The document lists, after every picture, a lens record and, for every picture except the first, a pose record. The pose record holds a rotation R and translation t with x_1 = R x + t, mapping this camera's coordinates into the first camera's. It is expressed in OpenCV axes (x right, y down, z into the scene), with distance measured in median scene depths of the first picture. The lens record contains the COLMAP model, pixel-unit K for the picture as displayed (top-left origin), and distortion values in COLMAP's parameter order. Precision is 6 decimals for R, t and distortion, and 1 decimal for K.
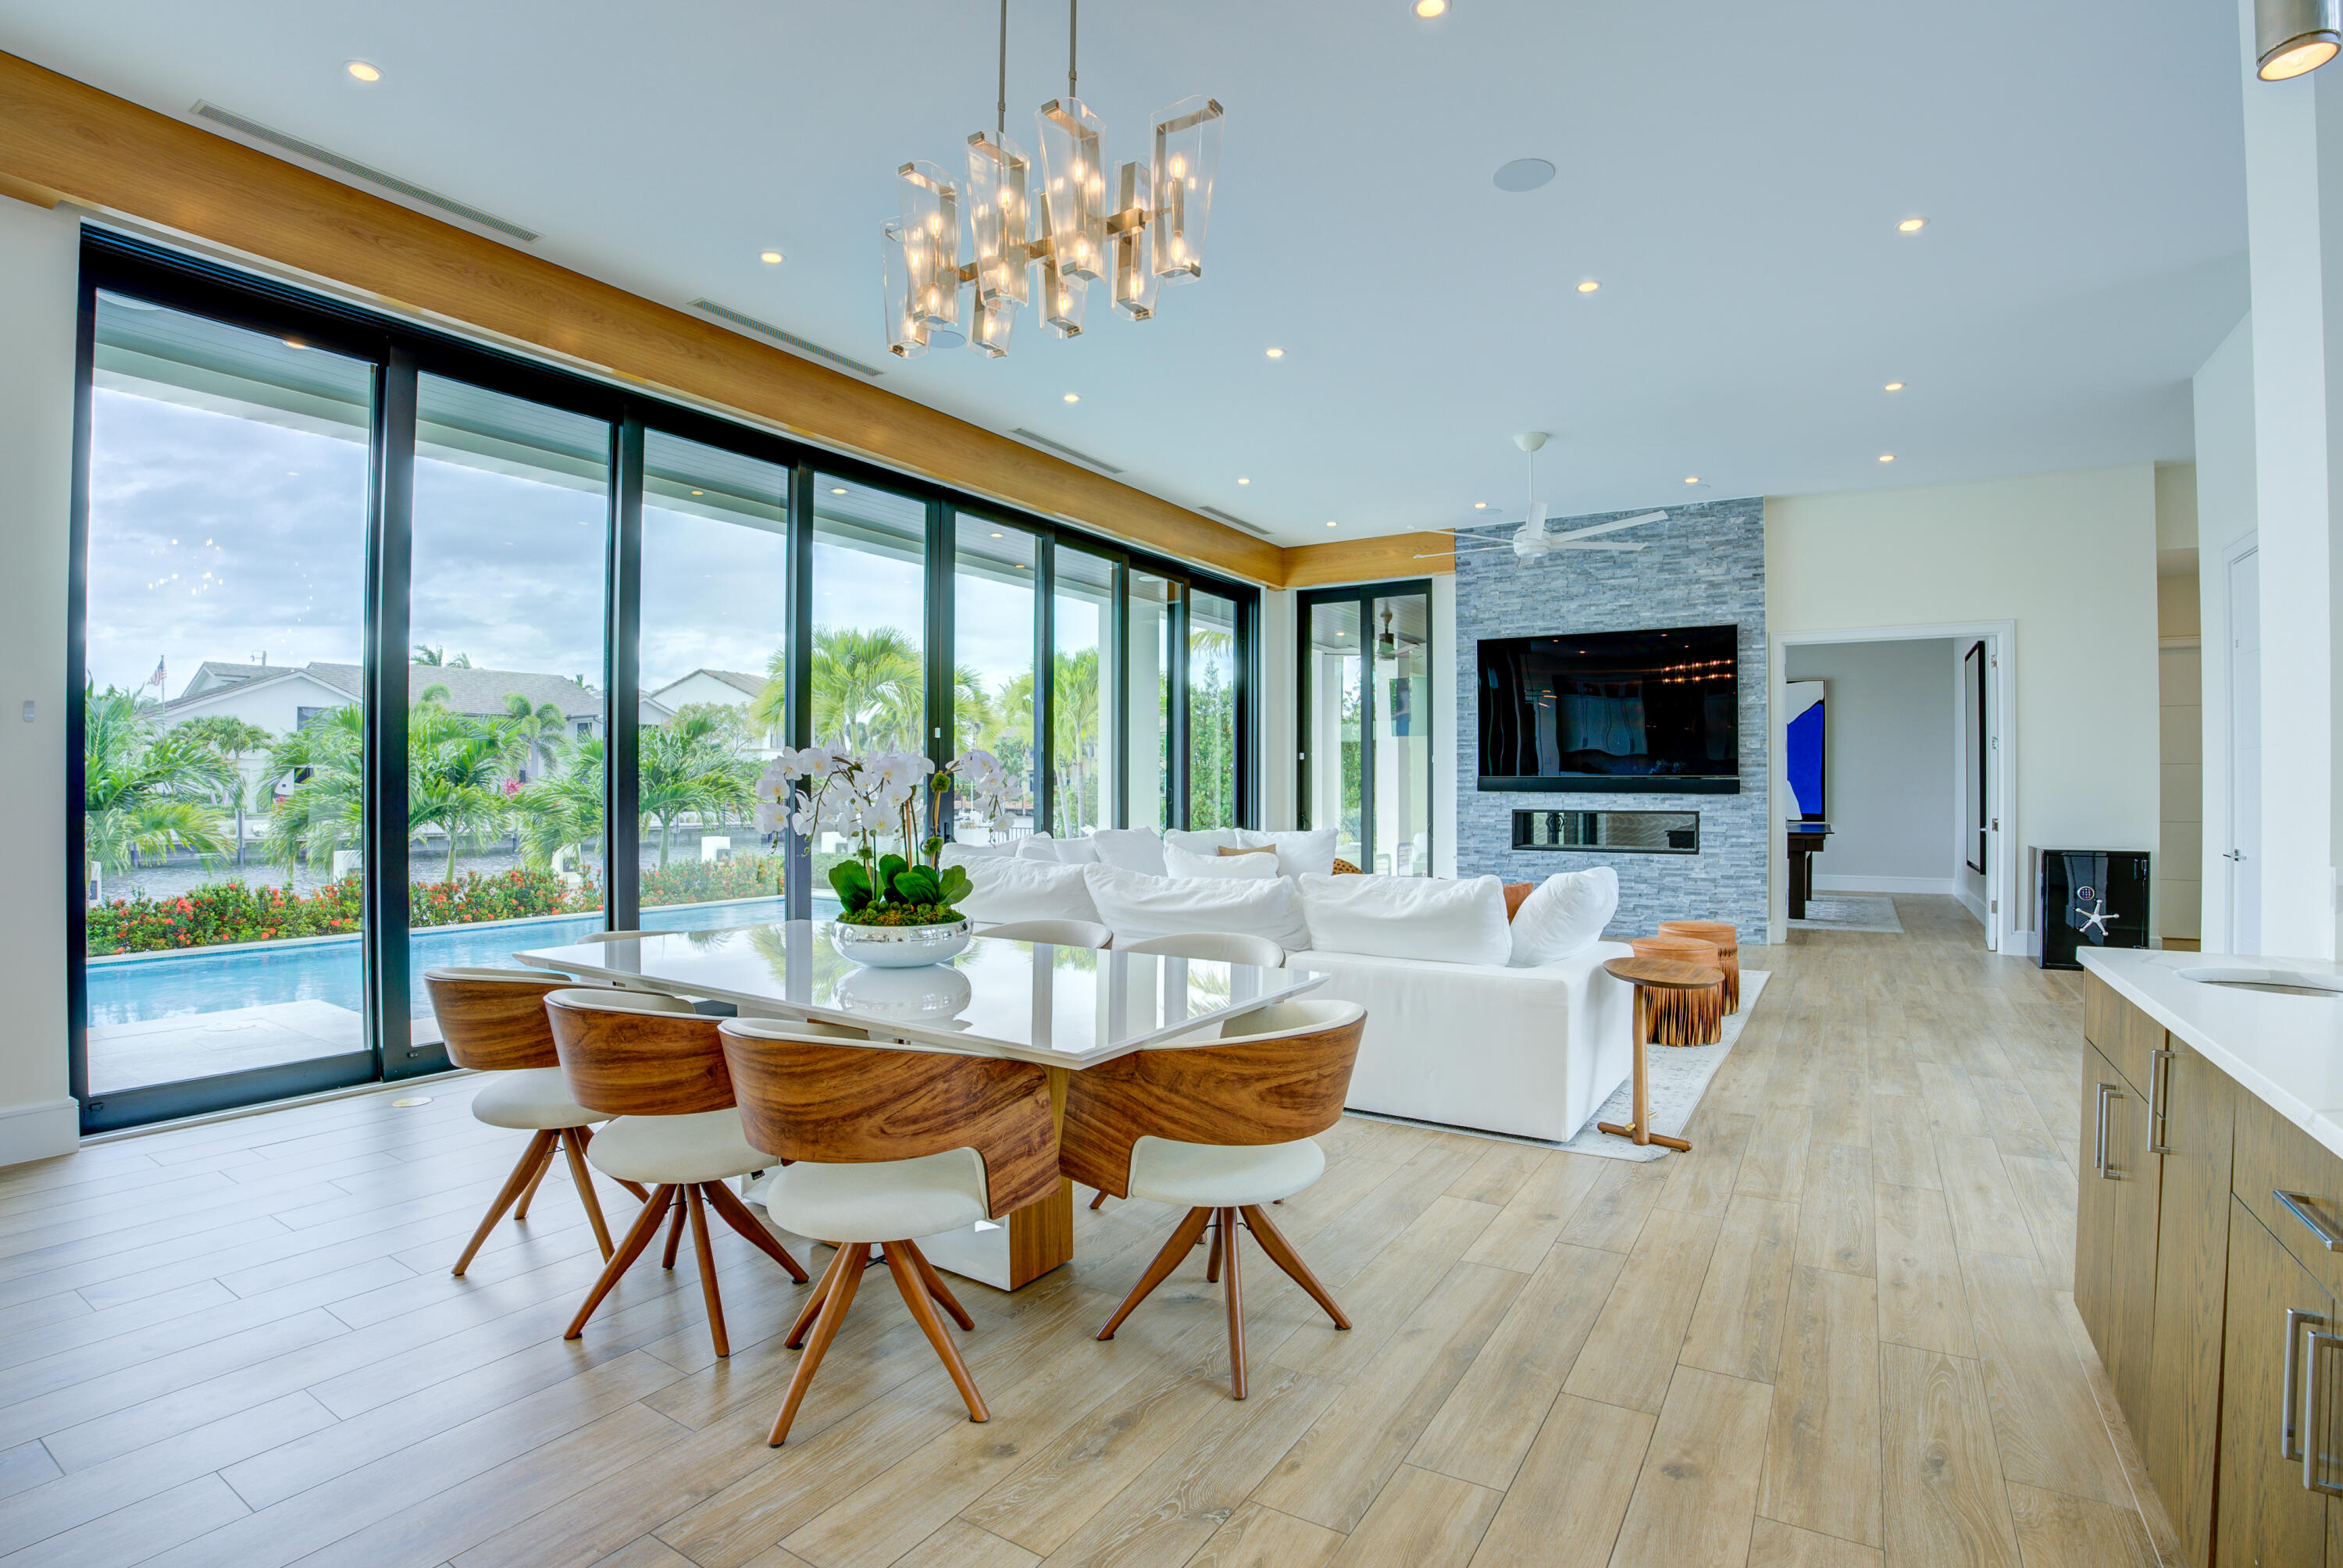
lens RADIAL K [[1104.3, 0, 1171.5], [0, 1104.3, 784.0], [0, 0, 1]] dist [-0.106572, 0.027532]
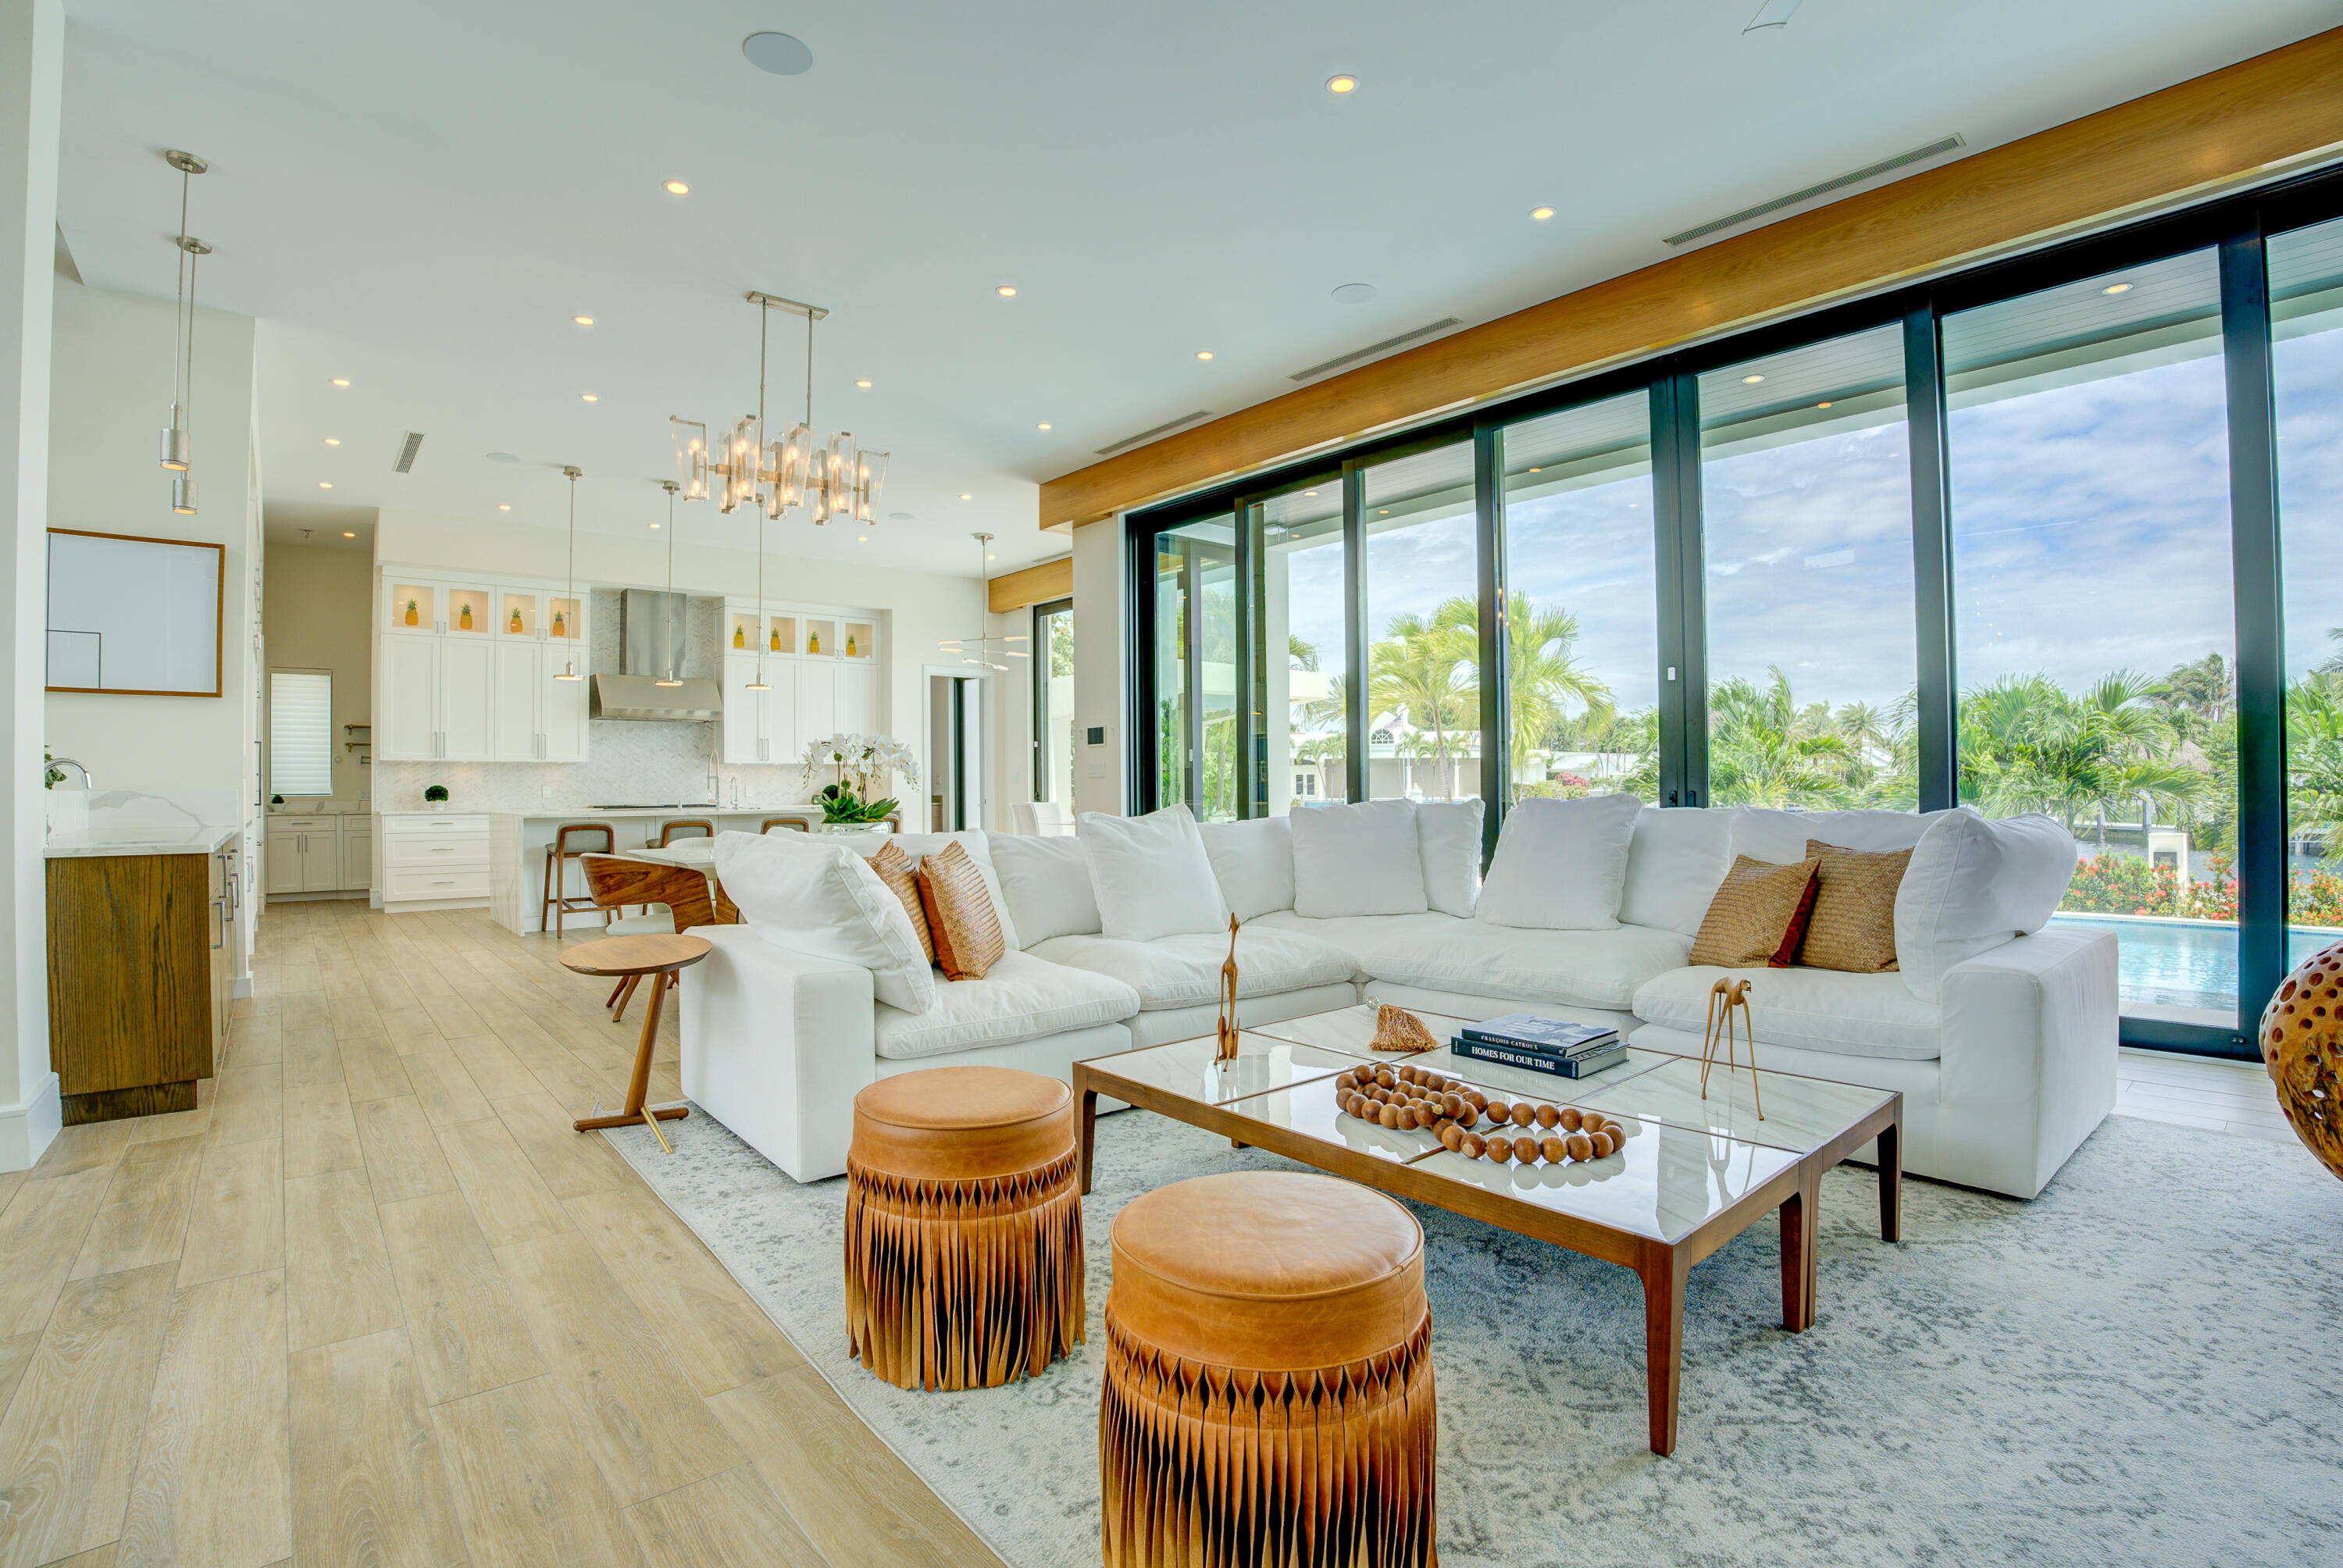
lens RADIAL K [[1104.3, 0, 1171.5], [0, 1104.3, 784.0], [0, 0, 1]] dist [-0.106572, 0.027532]
pose [[-0.284441, -0.002493, -0.958690, 0.467219], [0.013979, 0.999880, -0.006747, 0.022321], [0.958592, -0.015320, -0.284372, 0.675437]]
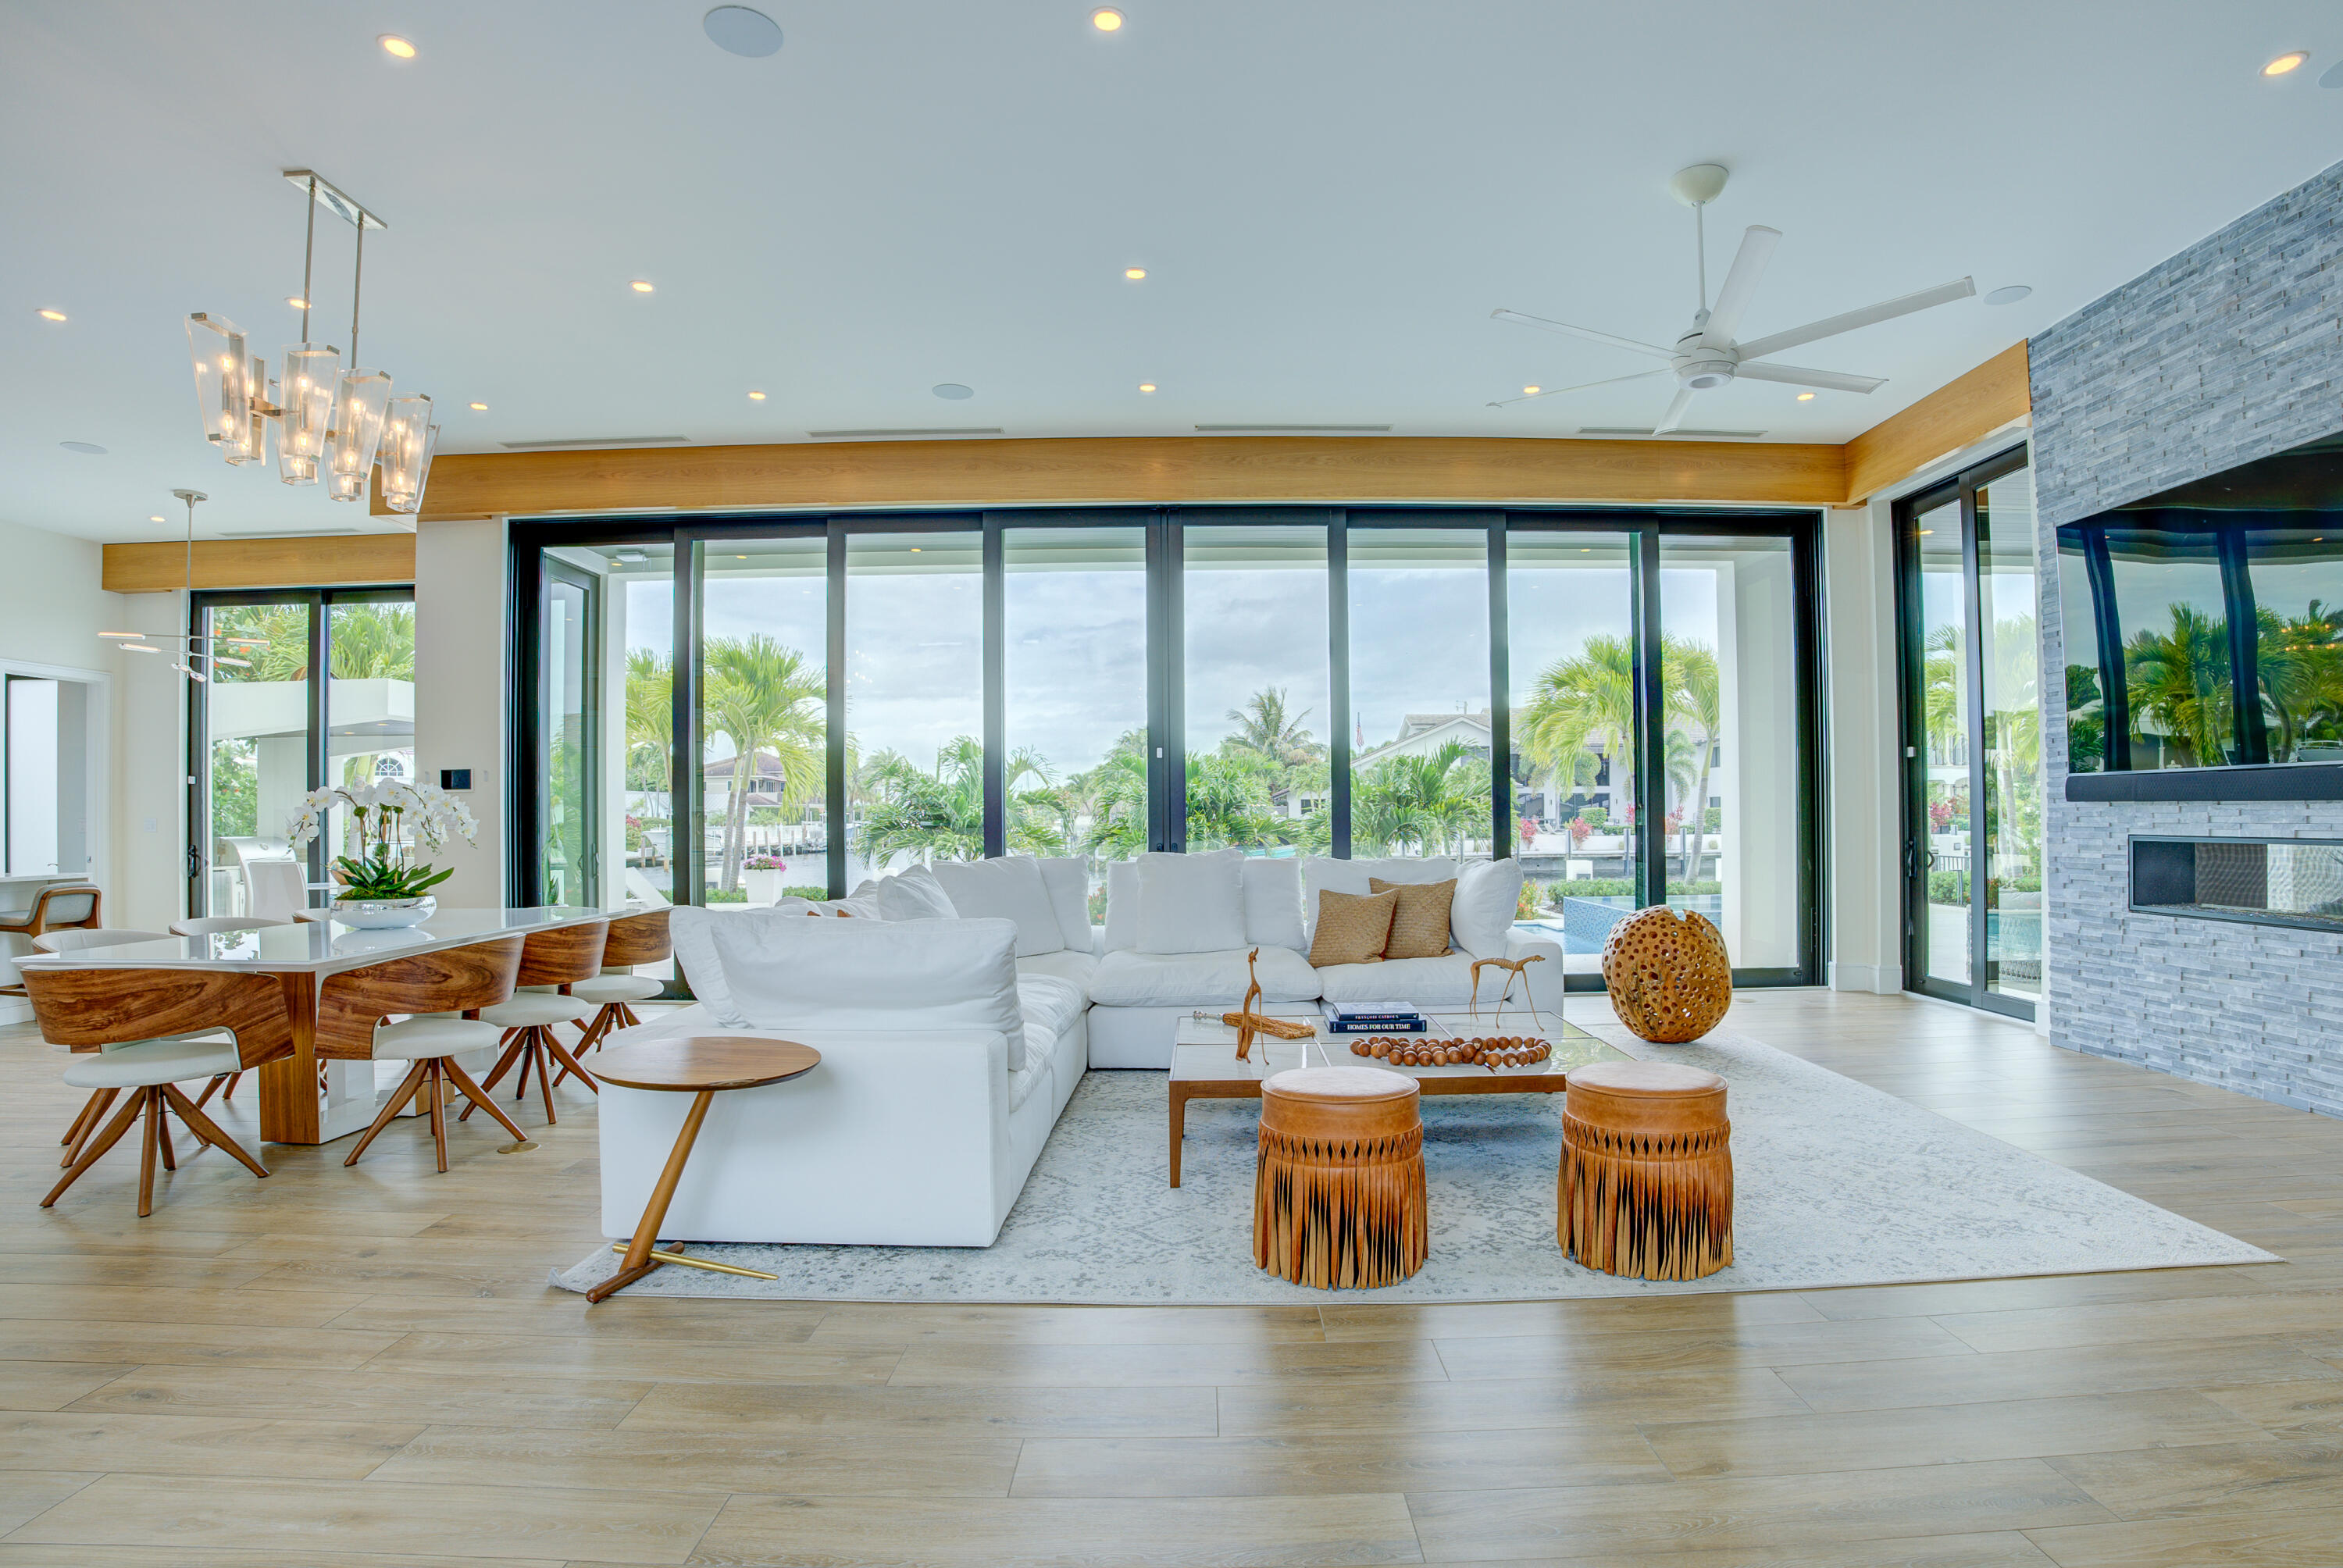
lens RADIAL K [[1126.7, 0, 1226.7], [0, 1126.7, 807.2], [0, 0, 1]] dist [-0.104847, 0.028252]
pose [[0.550409, -0.015676, -0.834748, 0.512946], [0.015791, 0.999840, -0.008364, 0.007603], [0.834746, -0.008578, 0.550568, 0.369420]]
